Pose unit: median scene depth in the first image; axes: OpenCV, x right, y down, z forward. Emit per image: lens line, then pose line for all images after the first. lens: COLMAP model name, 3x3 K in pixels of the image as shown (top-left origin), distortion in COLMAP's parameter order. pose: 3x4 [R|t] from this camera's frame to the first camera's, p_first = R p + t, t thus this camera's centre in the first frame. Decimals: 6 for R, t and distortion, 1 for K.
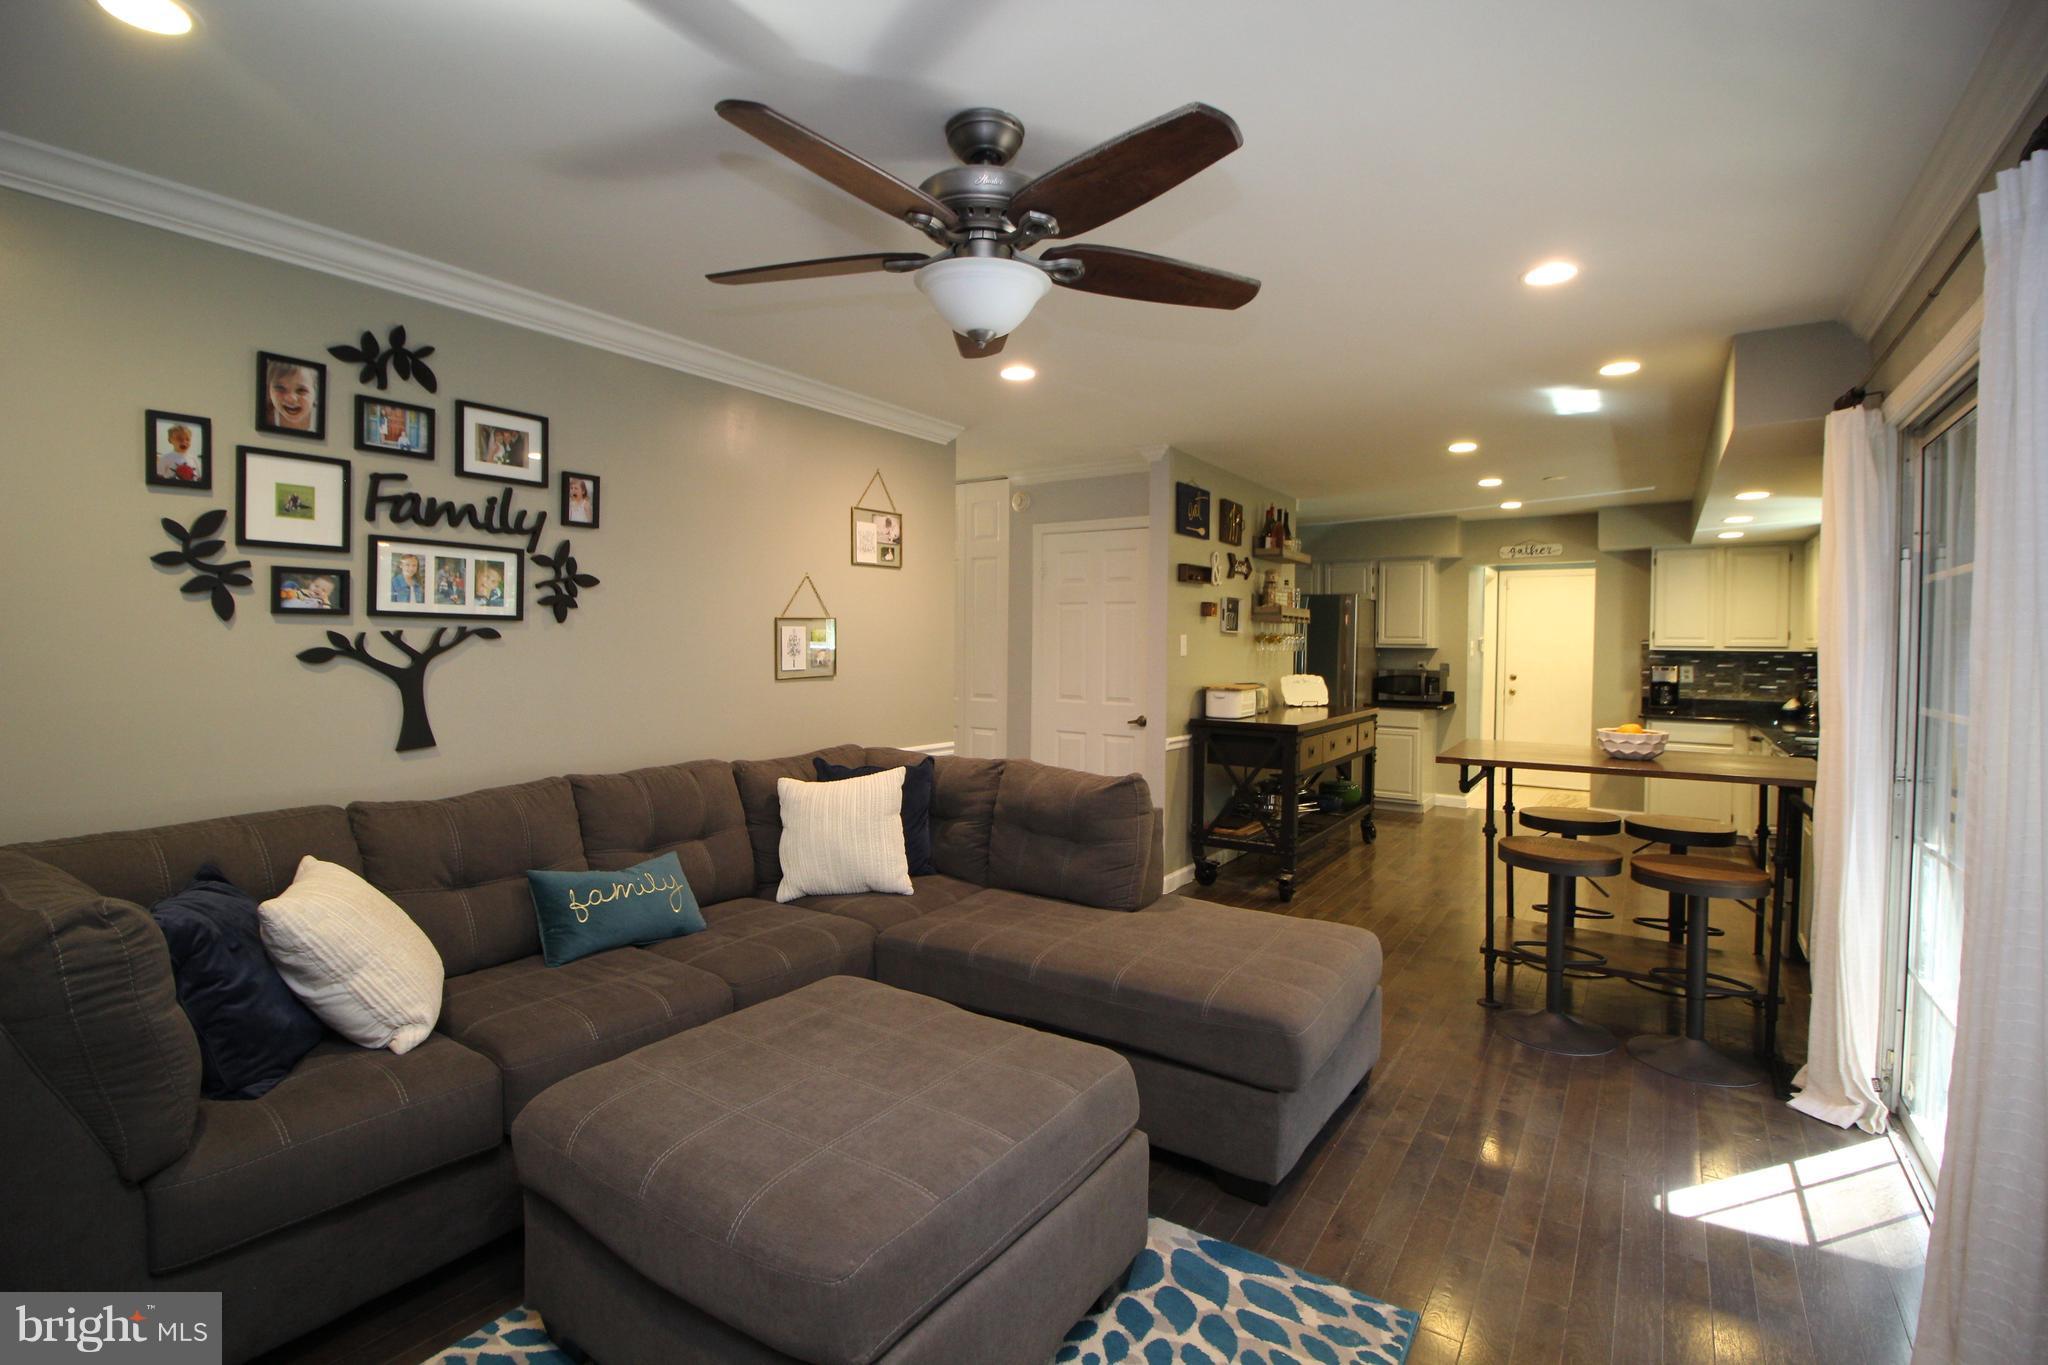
lens RADIAL K [[953.2, 0, 1021.2], [0, 953.2, 655.3], [0, 0, 1]] dist [-0.003264, -0.004386]
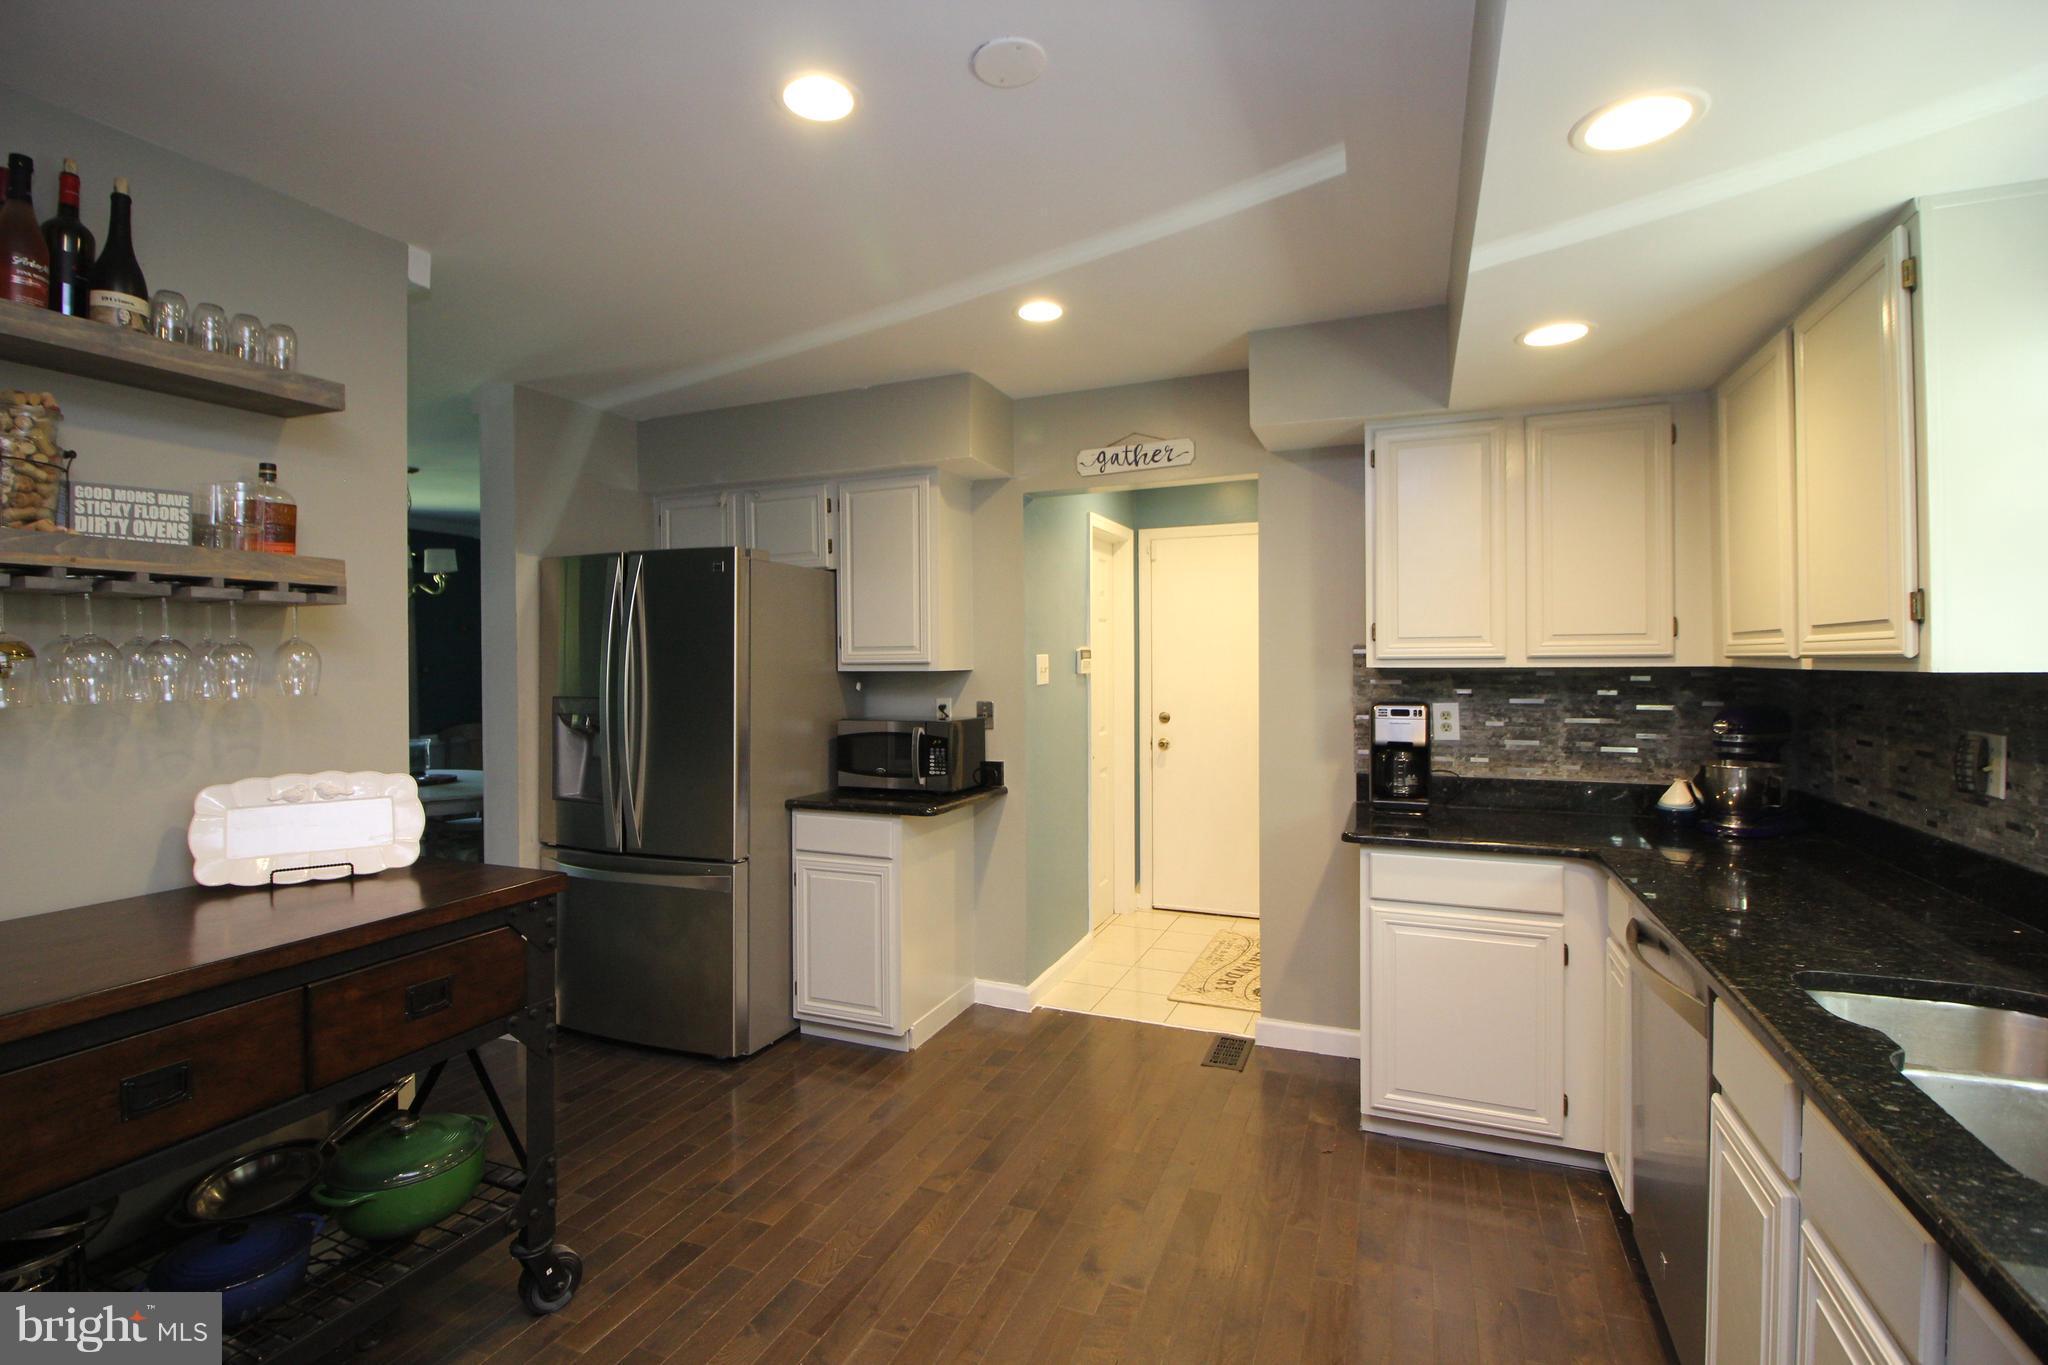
lens RADIAL K [[953.2, 0, 1011.9], [0, 953.2, 661.6], [0, 0, 1]] dist [-0.003264, -0.004386]
pose [[0.981418, -0.017410, 0.191089, 0.990291], [0.020077, 0.999726, -0.012030, -0.015494], [-0.190827, 0.015643, 0.981499, 1.430975]]
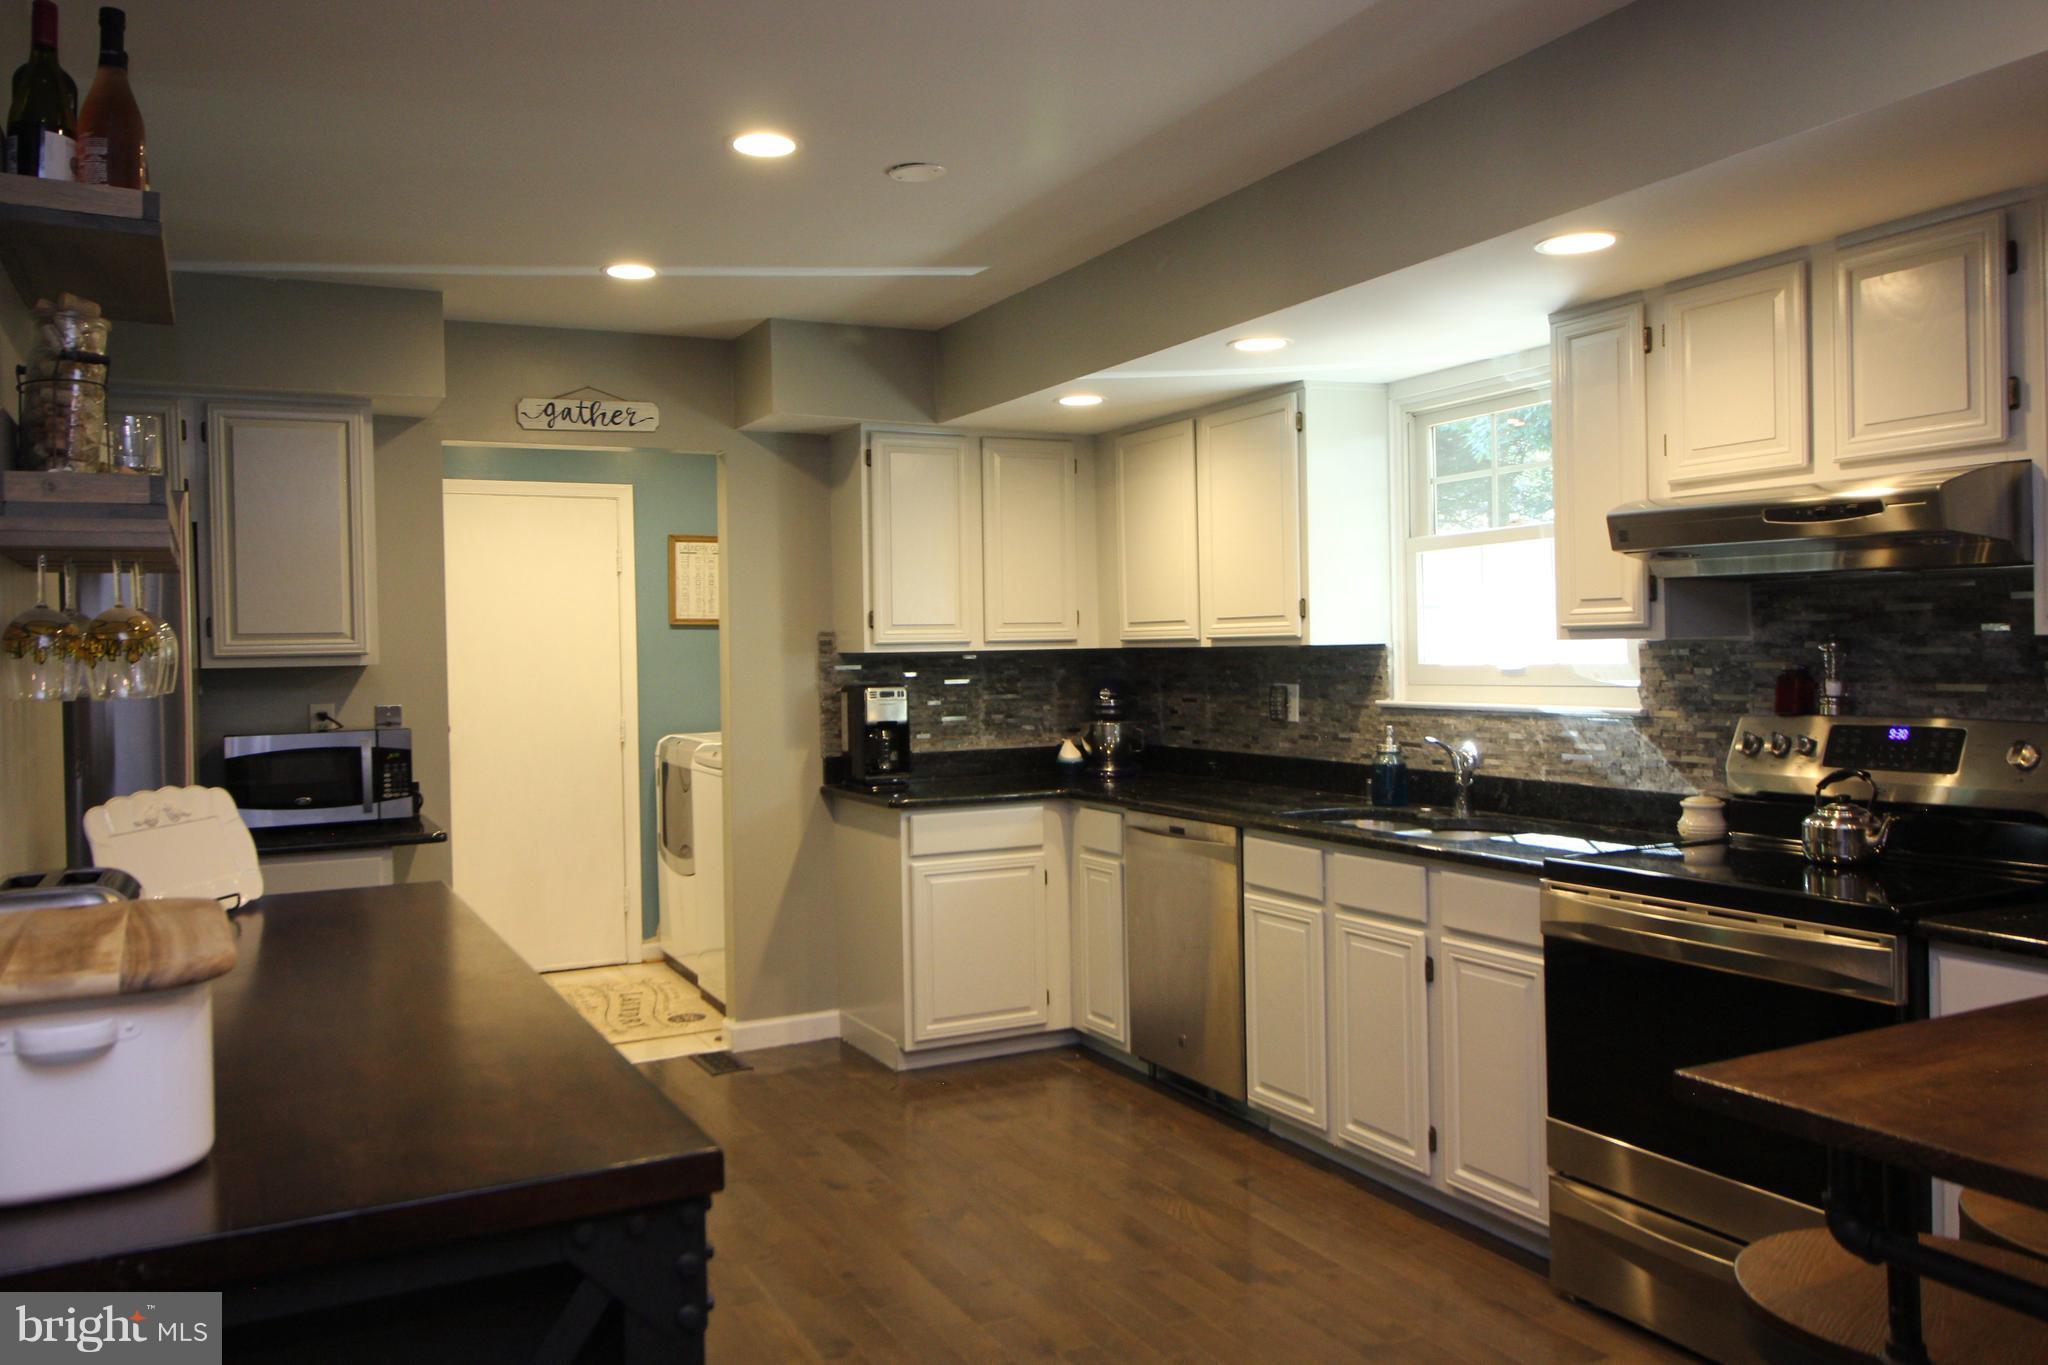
lens RADIAL K [[1527.4, 0, 1000.6], [0, 1527.4, 671.5], [0, 0, 1]] dist [0.038215, -0.000393]
pose [[0.498265, -0.033526, 0.866376, 0.147464], [0.036581, 0.999175, 0.017627, -0.017205], [-0.866253, 0.022909, 0.499080, 1.357097]]
